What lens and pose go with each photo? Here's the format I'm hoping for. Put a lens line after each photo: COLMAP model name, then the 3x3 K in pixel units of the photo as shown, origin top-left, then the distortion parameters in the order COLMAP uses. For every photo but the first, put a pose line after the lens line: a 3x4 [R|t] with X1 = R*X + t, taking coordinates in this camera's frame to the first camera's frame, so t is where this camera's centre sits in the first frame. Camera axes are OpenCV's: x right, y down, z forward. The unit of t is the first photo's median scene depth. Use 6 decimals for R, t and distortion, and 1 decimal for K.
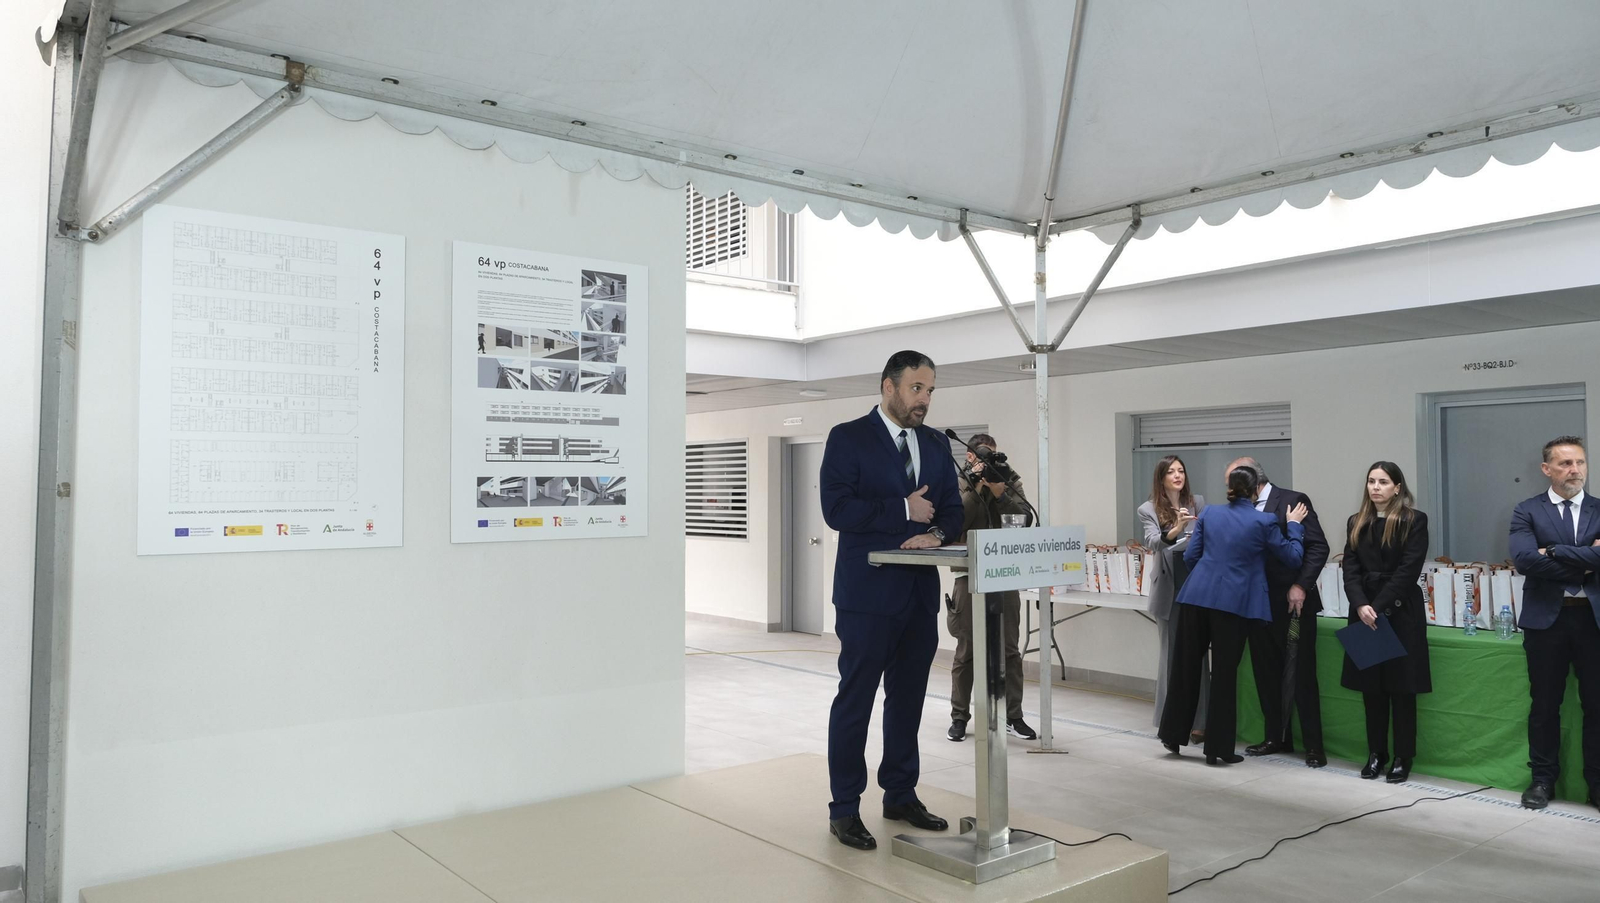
lens RADIAL K [[1139.4, 0, 800.0], [0, 1139.4, 451.5], [0, 0, 1]] dist [-0.061359, 0.001714]
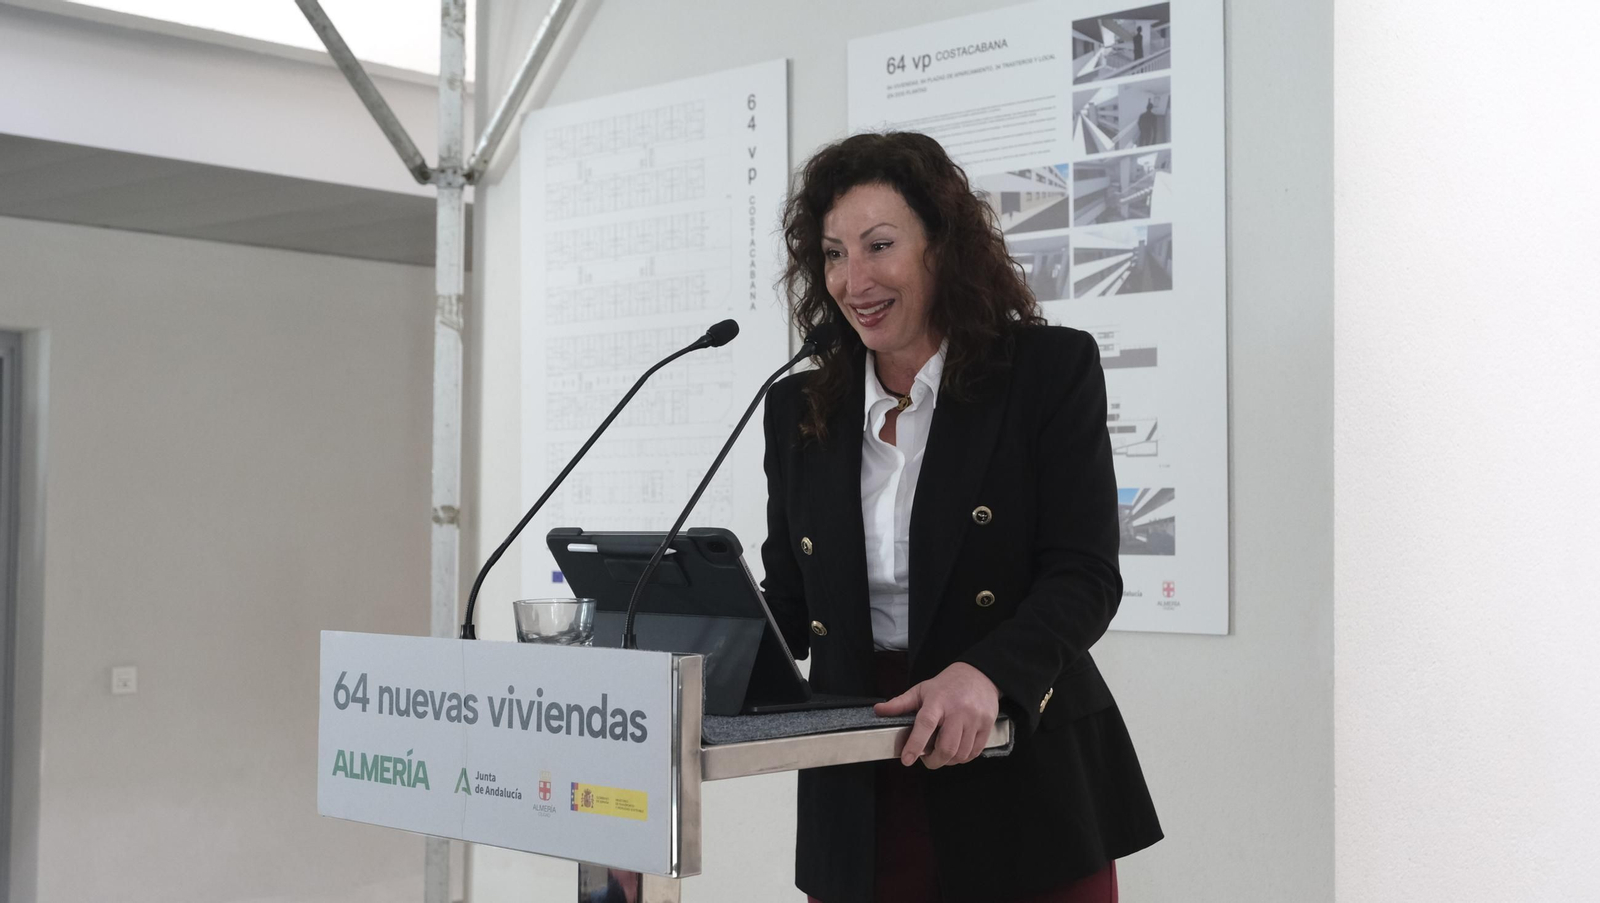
lens RADIAL K [[2071.7, 0, 800.0], [0, 2071.7, 451.5], [0, 0, 1]] dist [-0.010035, -0.010176]
pose [[0.131571, -0.029394, -0.990871, 0.586000], [0.025889, 0.999321, -0.026207, 0.025663], [0.990969, -0.022205, 0.132243, 0.780787]]
